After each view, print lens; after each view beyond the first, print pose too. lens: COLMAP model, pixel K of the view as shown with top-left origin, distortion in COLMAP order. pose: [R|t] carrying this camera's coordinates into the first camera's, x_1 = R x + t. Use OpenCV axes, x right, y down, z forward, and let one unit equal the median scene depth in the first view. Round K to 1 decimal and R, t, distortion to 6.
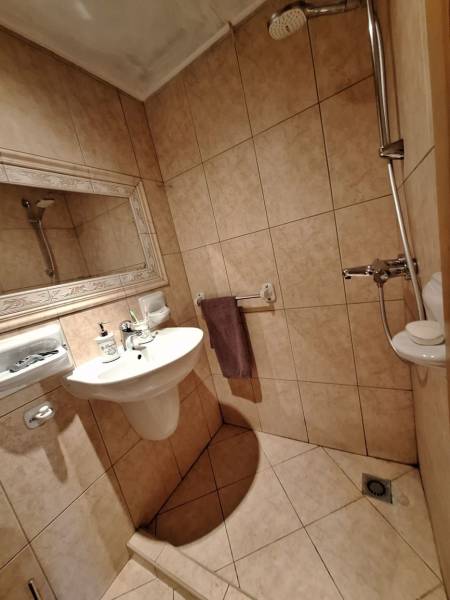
lens RADIAL K [[231.2, 0, 226.1], [0, 231.2, 300.7], [0, 0, 1]] dist [-0.001790, -0.000152]
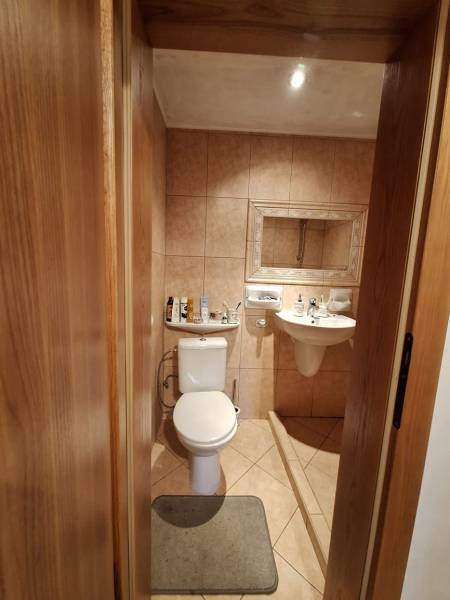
lens RADIAL K [[231.2, 0, 223.7], [0, 231.2, 301.7], [0, 0, 1]] dist [-0.001790, -0.000152]
pose [[0.517720, 0.341562, -0.784412, 0.526455], [-0.302106, 0.930772, 0.205899, -0.035575], [0.800436, 0.130378, 0.585067, -0.474509]]
